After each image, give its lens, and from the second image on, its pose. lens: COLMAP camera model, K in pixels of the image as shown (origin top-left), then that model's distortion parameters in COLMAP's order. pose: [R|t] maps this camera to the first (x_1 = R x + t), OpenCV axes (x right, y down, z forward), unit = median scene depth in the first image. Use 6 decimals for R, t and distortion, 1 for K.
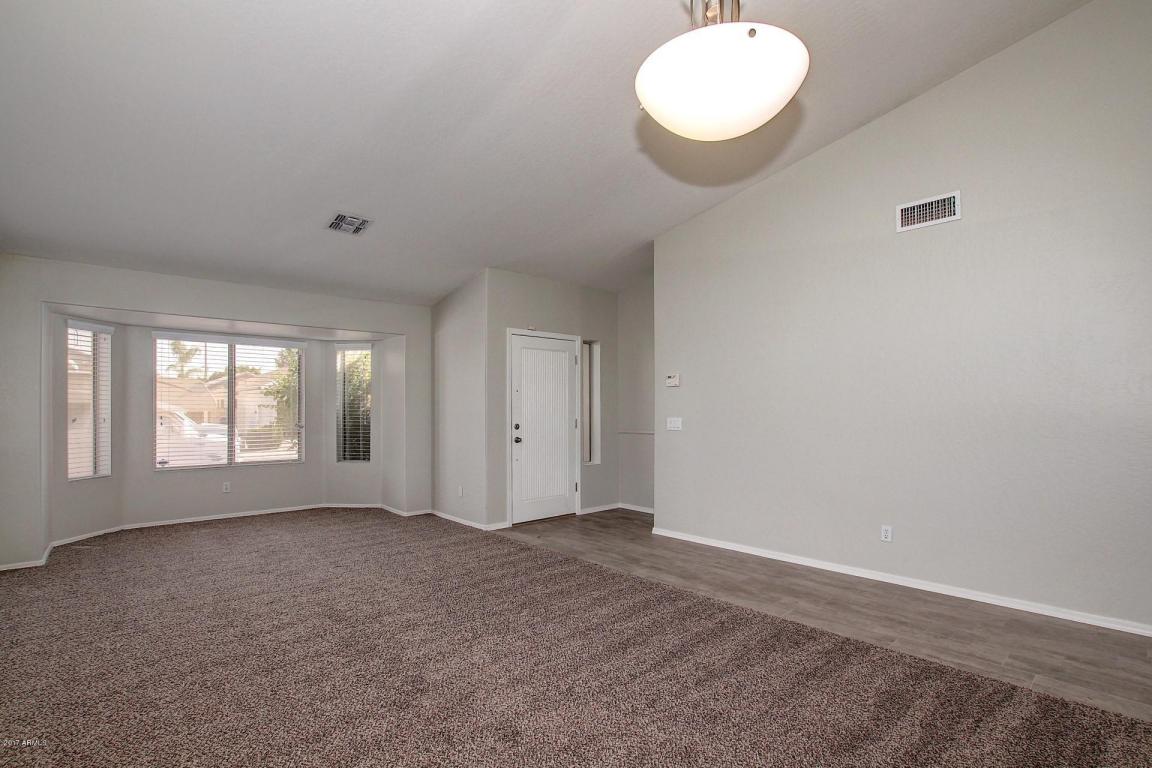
lens RADIAL K [[548.4, 0, 589.3], [0, 548.4, 398.7], [0, 0, 1]] dist [-0.023719, -0.000361]
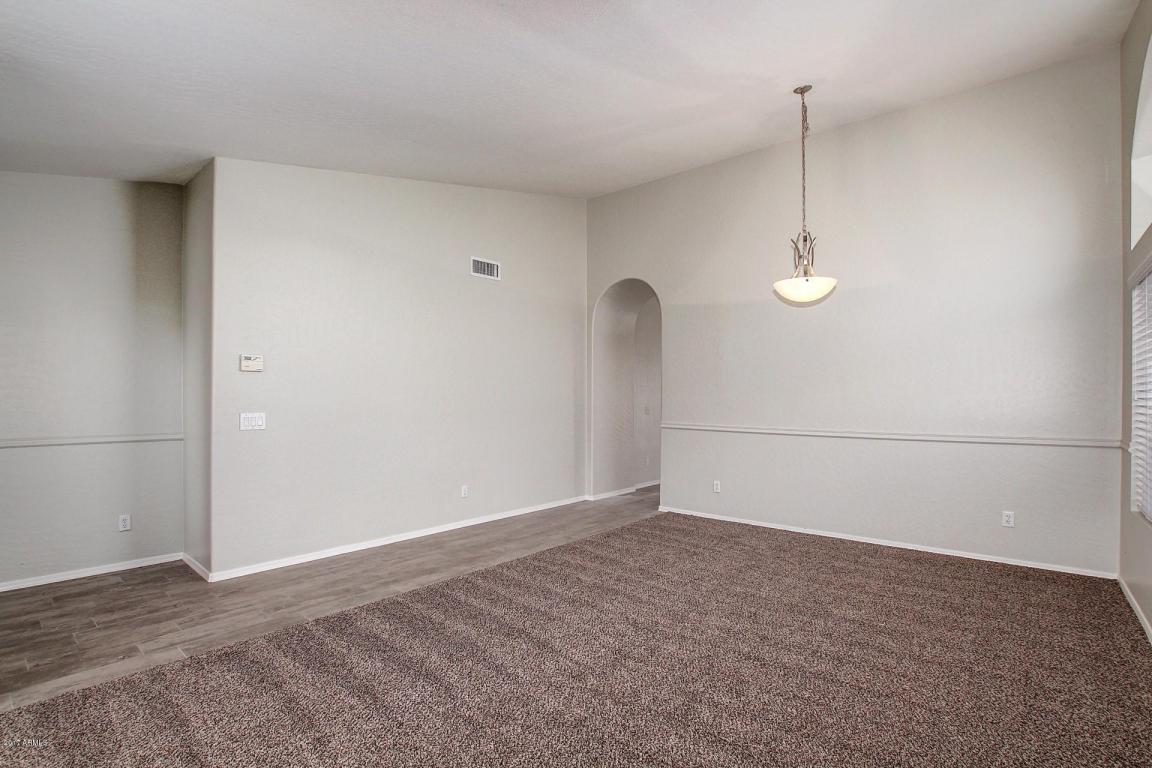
lens RADIAL K [[548.4, 0, 586.2], [0, 548.4, 390.6], [0, 0, 1]] dist [-0.023719, -0.000361]
pose [[-0.124161, 0.010740, 0.992204, -0.701453], [-0.022293, 0.999659, -0.013611, 0.004692], [-0.992012, -0.023809, -0.123879, 0.707938]]
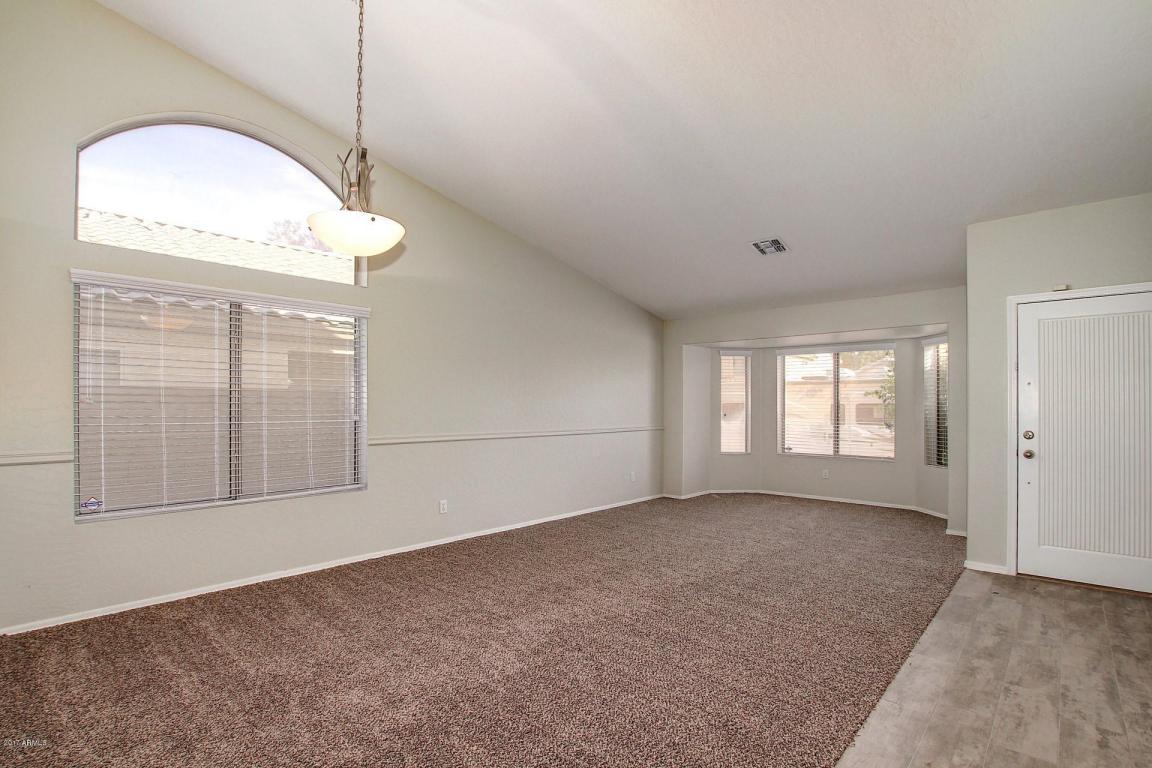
lens RADIAL K [[548.4, 0, 578.7], [0, 548.4, 400.9], [0, 0, 1]] dist [-0.023719, -0.000361]
pose [[0.077267, -0.009969, -0.996961, 0.609083], [0.014291, 0.999858, -0.008891, 0.006853], [0.996908, -0.013561, 0.077398, 0.462078]]
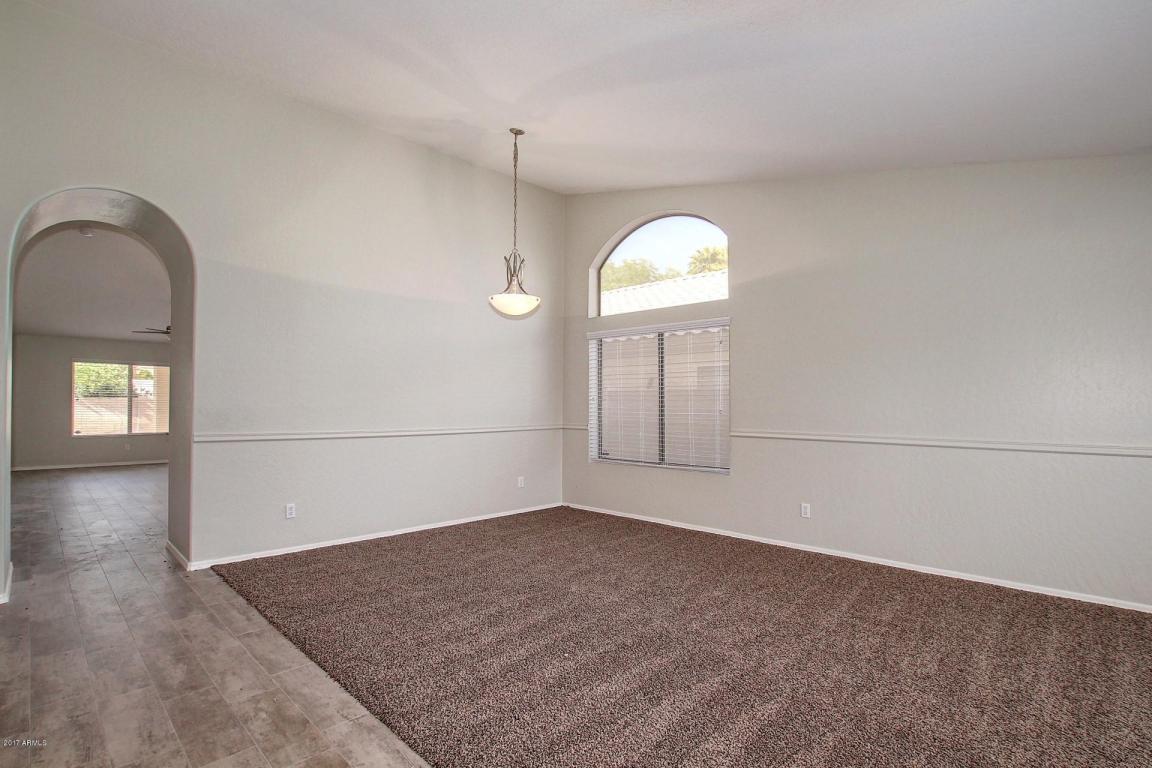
lens RADIAL K [[548.4, 0, 576.1], [0, 548.4, 393.5], [0, 0, 1]] dist [-0.023719, -0.000361]
pose [[-0.999251, -0.001770, -0.038661, -0.006432], [-0.000541, 0.999495, -0.031786, 0.019937], [0.038698, -0.031741, -0.998747, 1.230130]]
